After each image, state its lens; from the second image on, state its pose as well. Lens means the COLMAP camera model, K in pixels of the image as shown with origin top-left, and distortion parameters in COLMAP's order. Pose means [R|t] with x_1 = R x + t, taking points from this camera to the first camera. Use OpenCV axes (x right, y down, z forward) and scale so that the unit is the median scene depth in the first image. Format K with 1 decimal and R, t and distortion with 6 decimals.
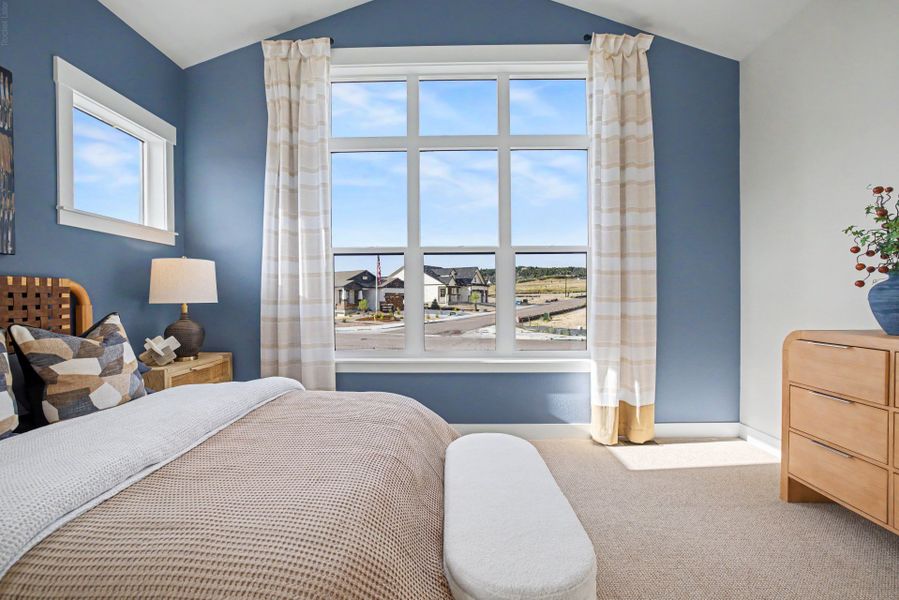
lens RADIAL K [[391.7, 0, 449.5], [0, 391.7, 300.0], [0, 0, 1]] dist [-0.046444, 0.017521]
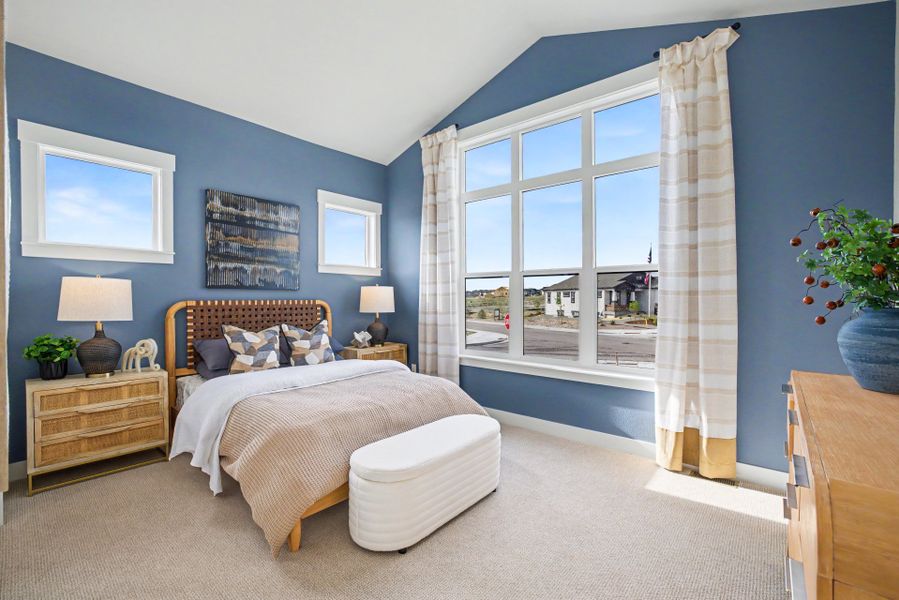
lens RADIAL K [[391.7, 0, 449.5], [0, 391.7, 300.0], [0, 0, 1]] dist [-0.046444, 0.017521]
pose [[0.769871, 0.009693, -0.638126, 0.589376], [-0.009894, 0.999946, 0.003253, -0.049406], [0.638123, 0.003809, 0.769925, -0.099496]]
